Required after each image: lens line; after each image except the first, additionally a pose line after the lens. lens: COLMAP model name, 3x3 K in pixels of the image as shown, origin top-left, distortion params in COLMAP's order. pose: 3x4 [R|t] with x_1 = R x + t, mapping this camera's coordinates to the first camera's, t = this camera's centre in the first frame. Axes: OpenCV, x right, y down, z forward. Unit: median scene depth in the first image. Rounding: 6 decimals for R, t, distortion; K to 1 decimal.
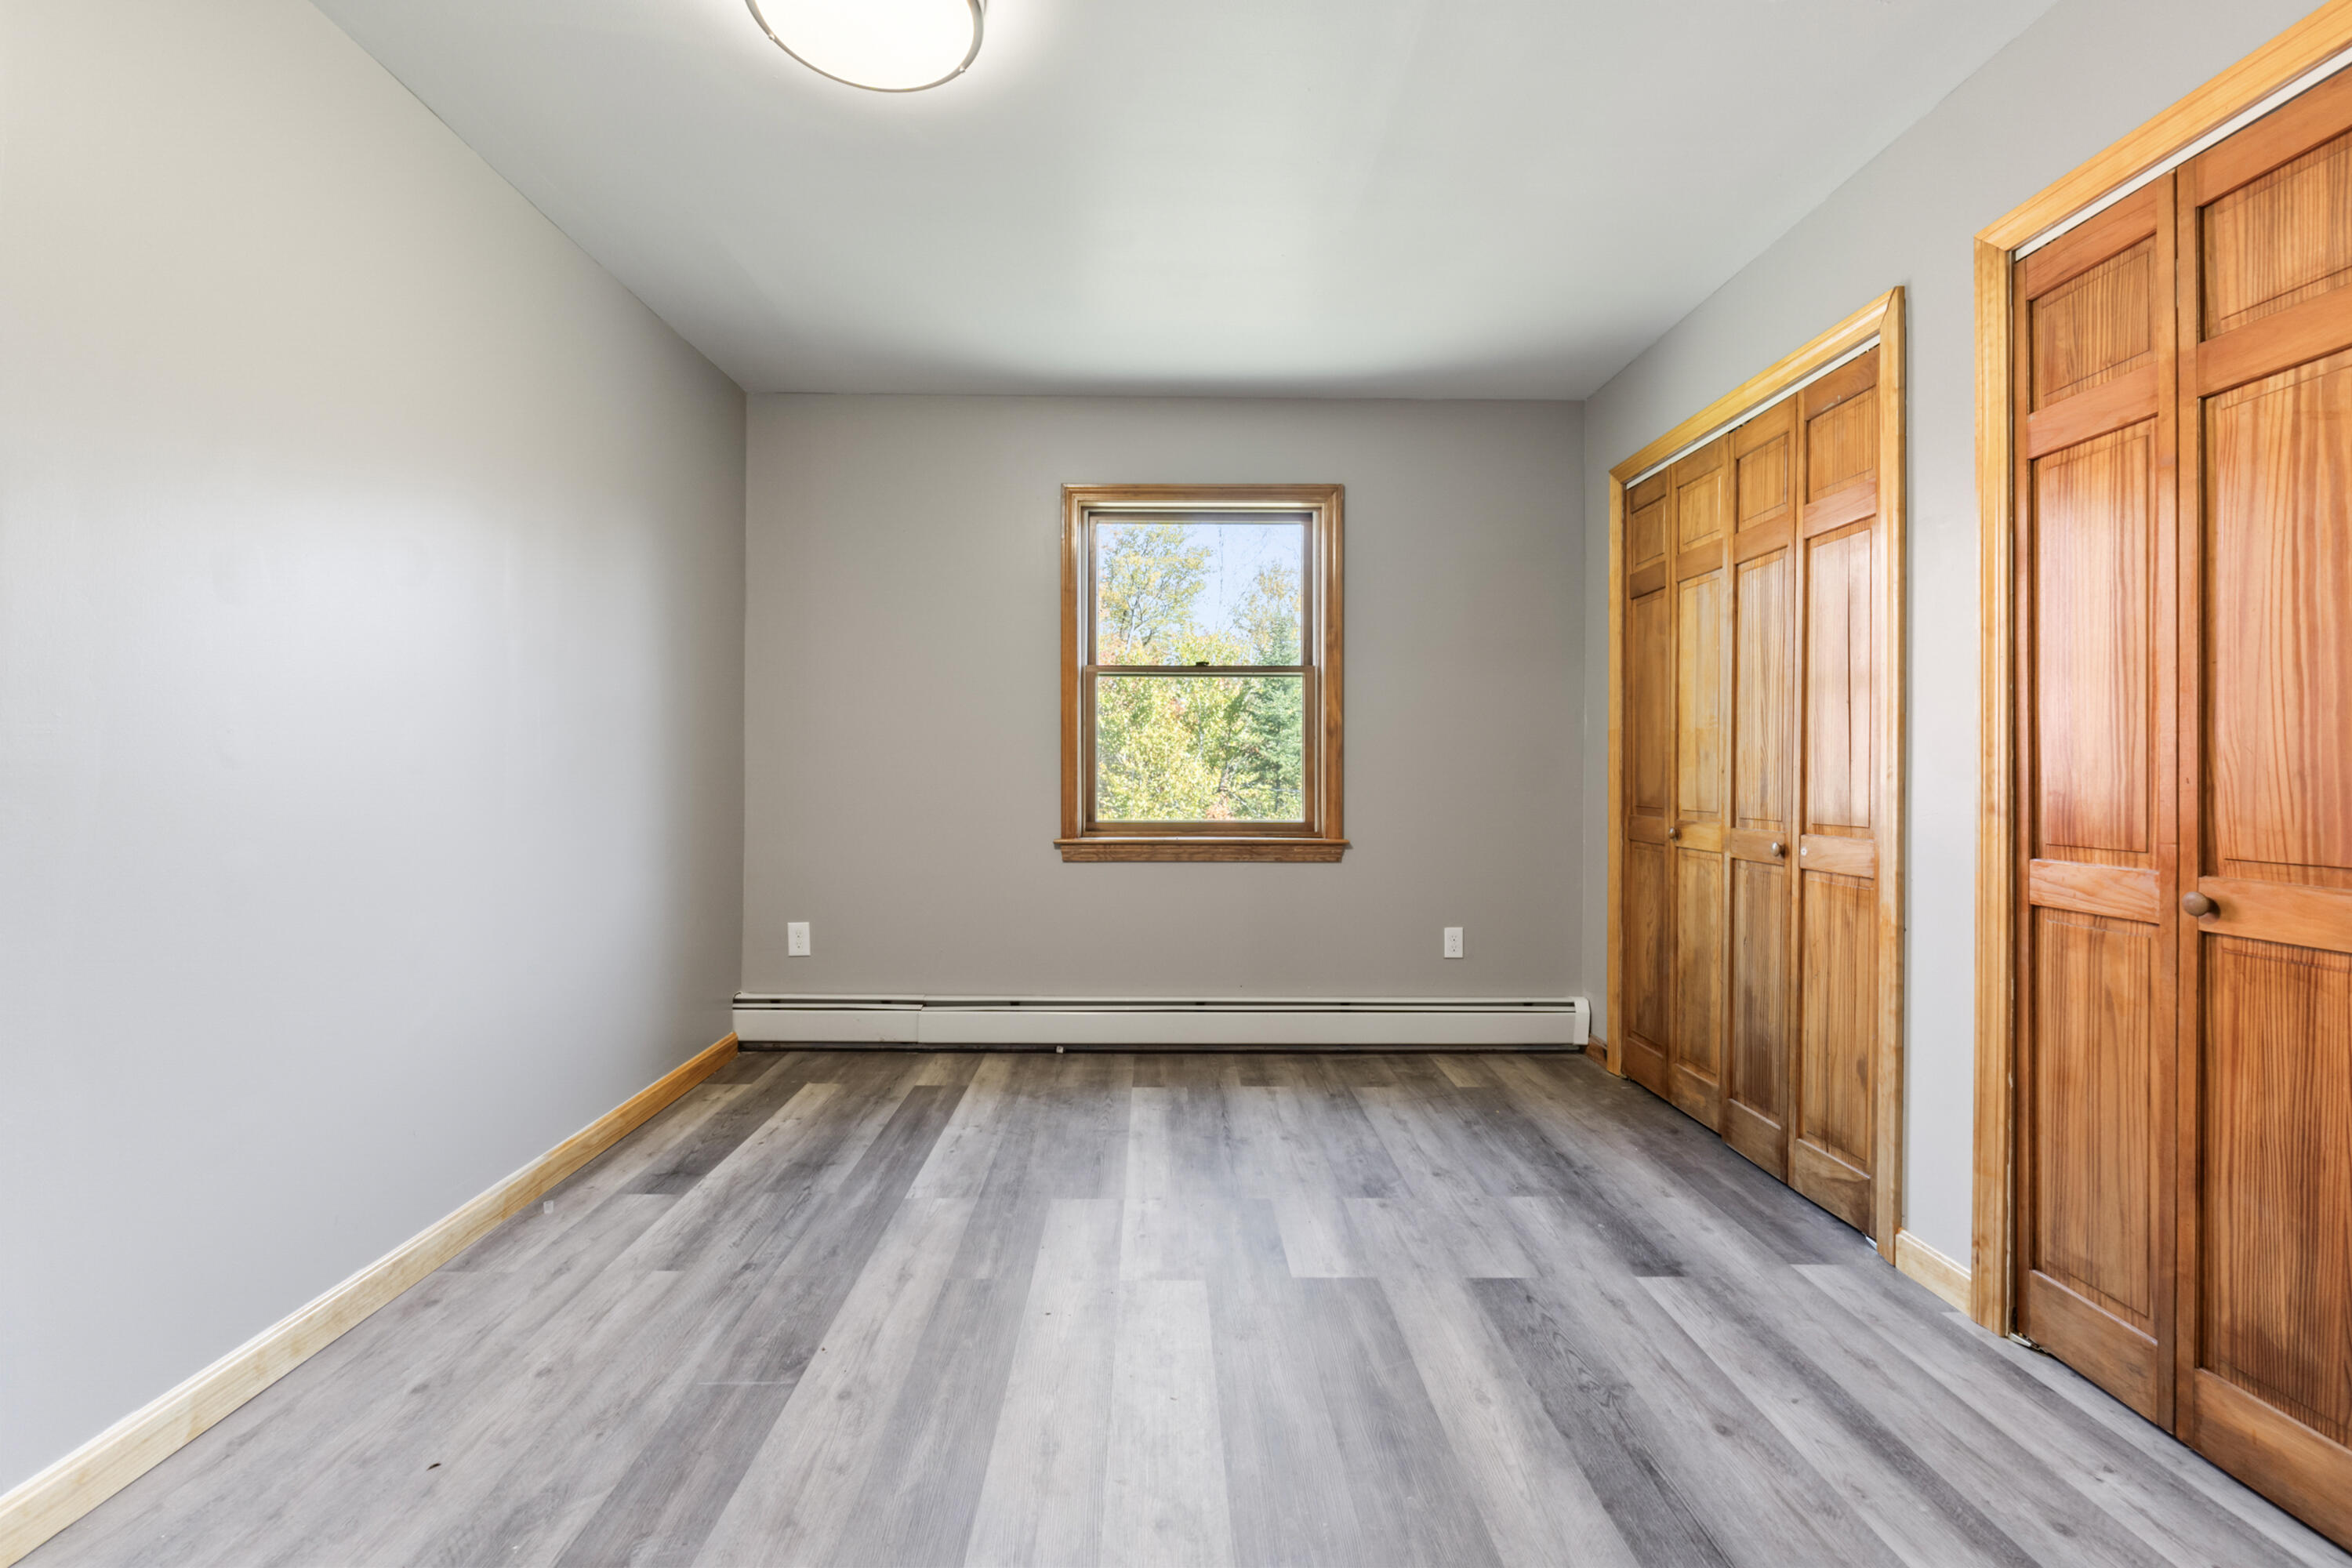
lens RADIAL K [[984.2, 0, 1172.6], [0, 984.2, 770.8], [0, 0, 1]] dist [-0.002710, -0.002413]
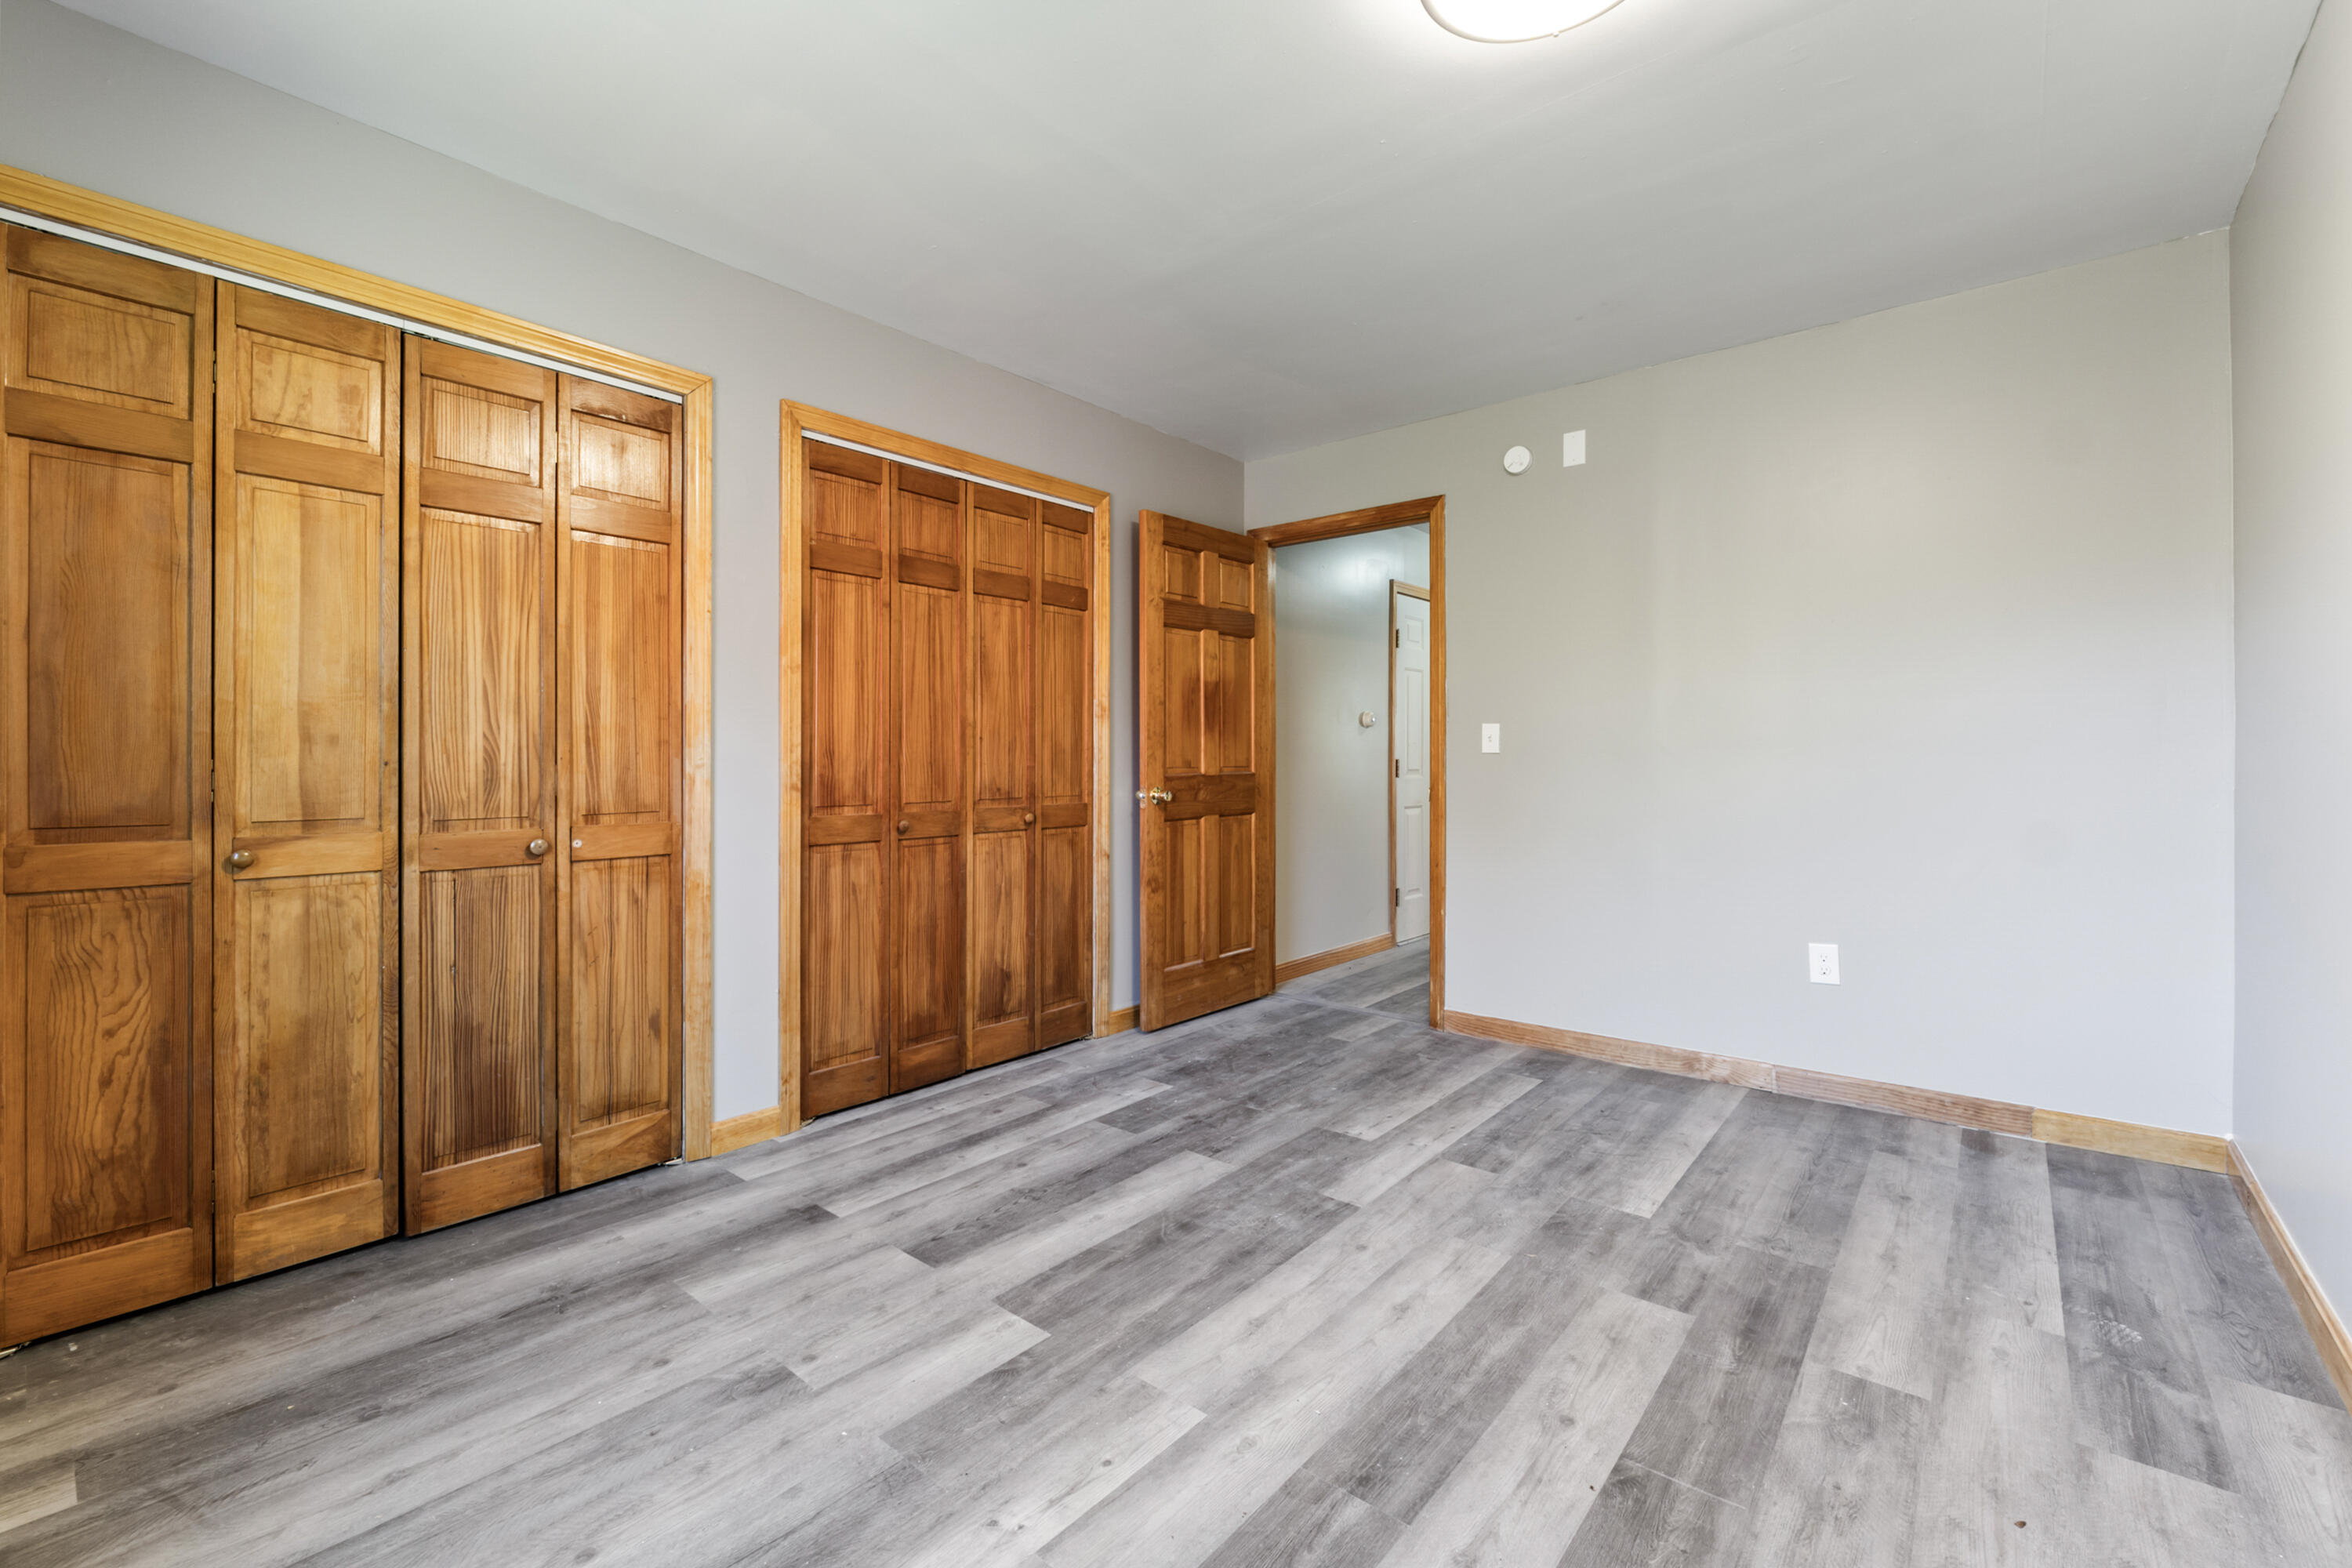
lens RADIAL K [[984.2, 0, 1157.5], [0, 984.2, 767.3], [0, 0, 1]] dist [-0.002710, -0.002413]
pose [[-0.743228, -0.010170, 0.668961, -0.554898], [-0.004324, 0.999937, 0.010398, -0.009367], [-0.669024, 0.004836, -0.743225, 1.634430]]
